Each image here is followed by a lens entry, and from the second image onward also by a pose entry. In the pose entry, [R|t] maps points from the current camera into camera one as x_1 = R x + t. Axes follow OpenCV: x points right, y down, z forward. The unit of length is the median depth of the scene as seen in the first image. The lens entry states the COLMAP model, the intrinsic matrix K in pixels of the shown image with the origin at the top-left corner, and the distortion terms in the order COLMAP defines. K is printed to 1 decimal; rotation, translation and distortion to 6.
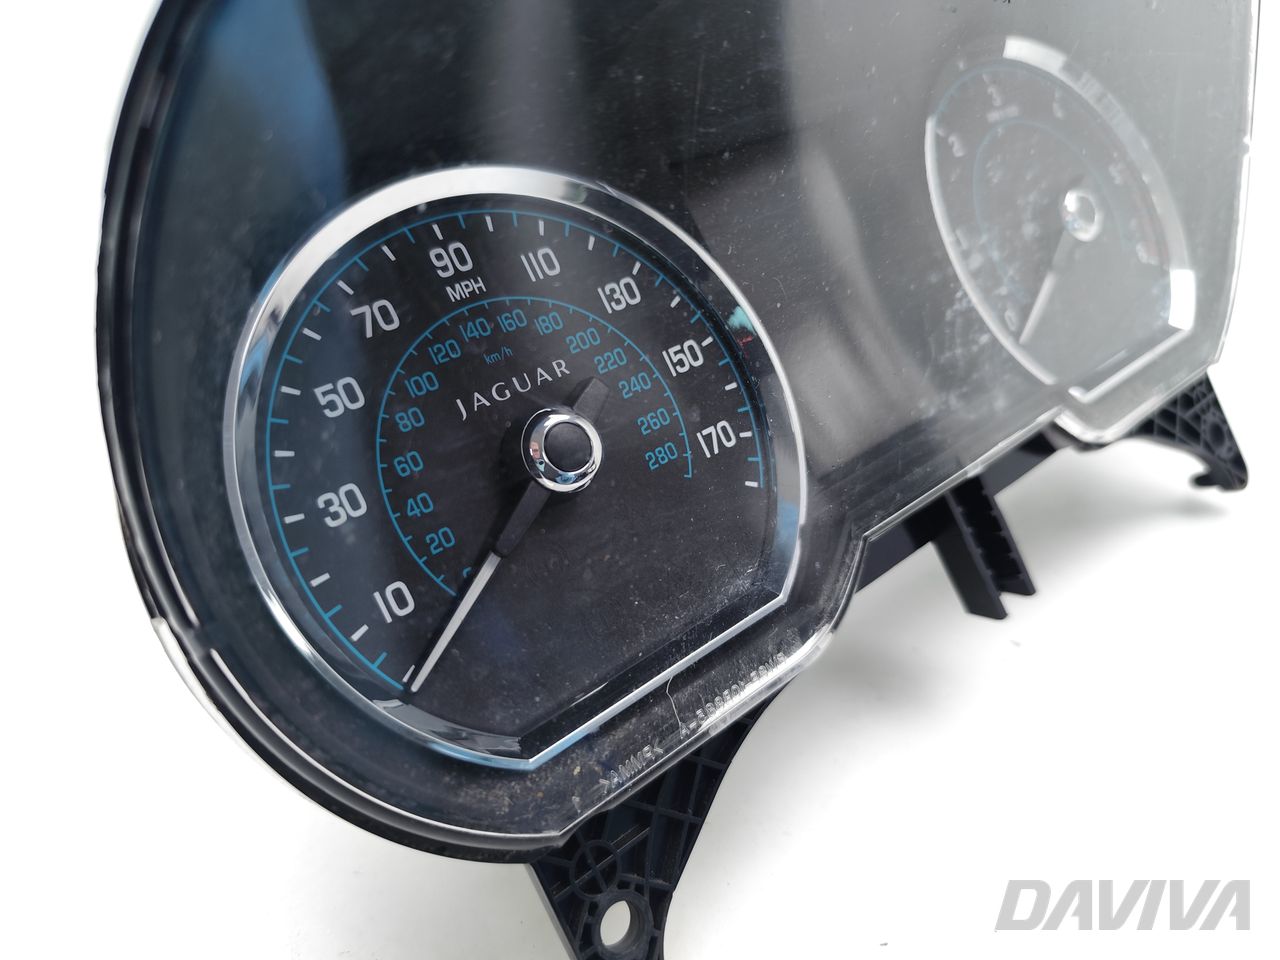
lens RADIAL K [[976.4, 0, 640.0], [0, 976.4, 480.0], [0, 0, 1]] dist [-0.000863, -0.235833]
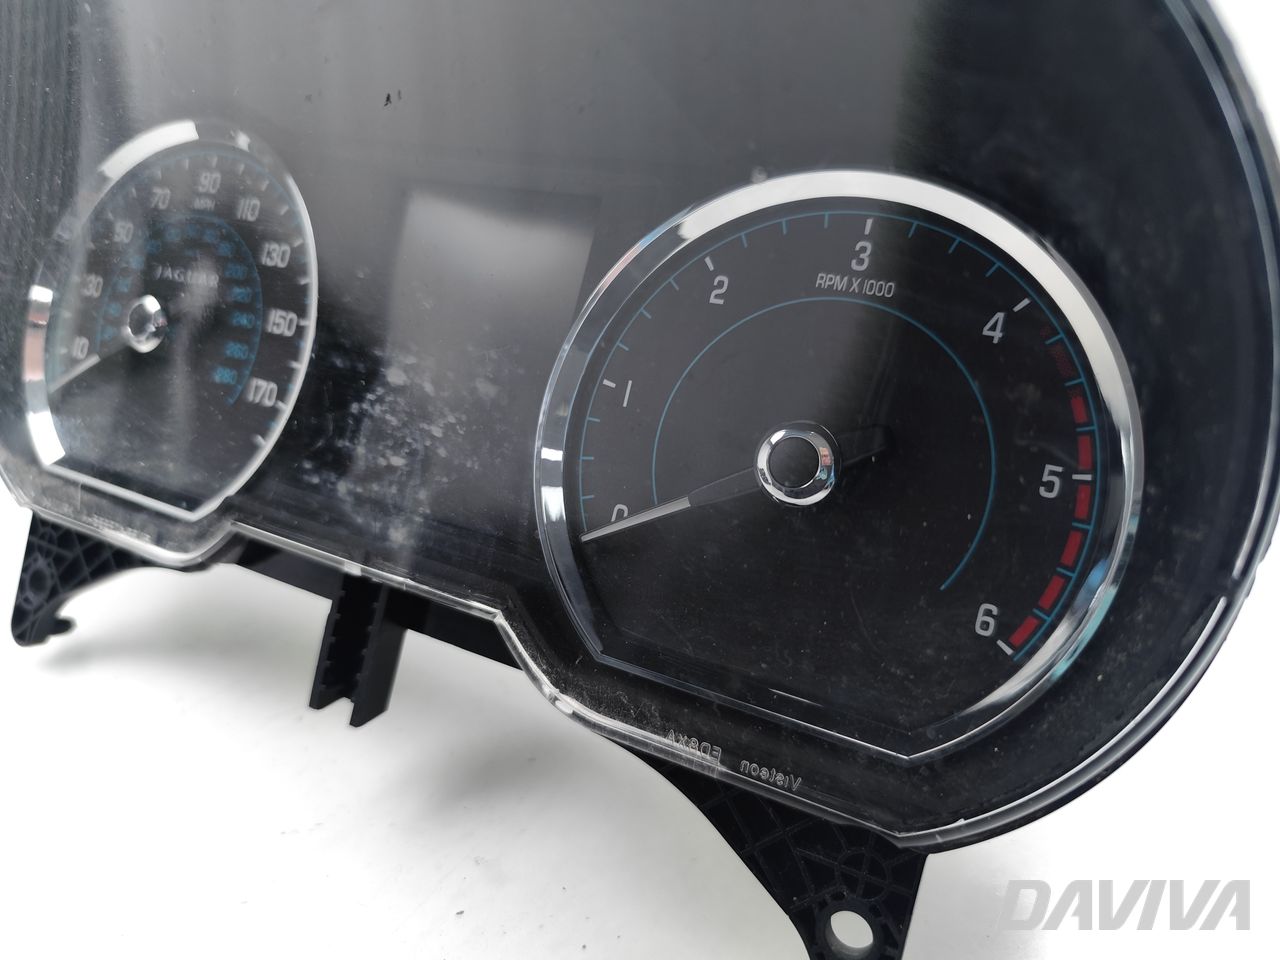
lens RADIAL K [[976.4, 0, 640.0], [0, 976.4, 480.0], [0, 0, 1]] dist [-0.000863, -0.235833]
pose [[0.386365, 0.539675, -0.747979, 1.415148], [-0.475958, 0.811295, 0.339505, -0.679955], [0.790054, 0.224834, 0.570319, 0.817972]]
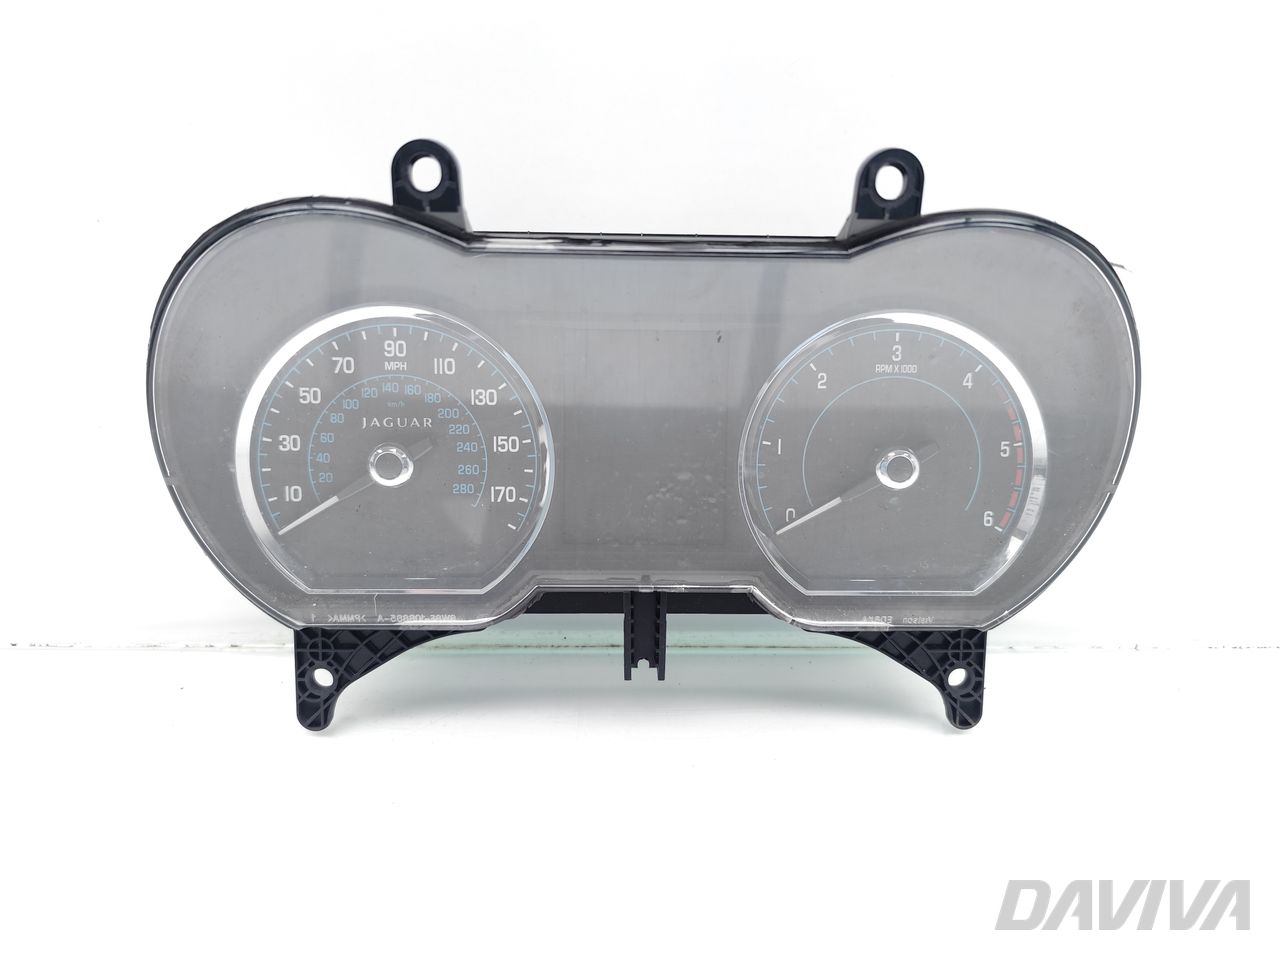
lens RADIAL K [[976.4, 0, 640.0], [0, 976.4, 480.0], [0, 0, 1]] dist [-0.000863, -0.235833]
pose [[0.781973, 0.478980, -0.398870, 1.105011], [-0.401712, 0.876564, 0.265071, -0.723915], [0.476599, -0.047047, 0.877861, -0.479522]]
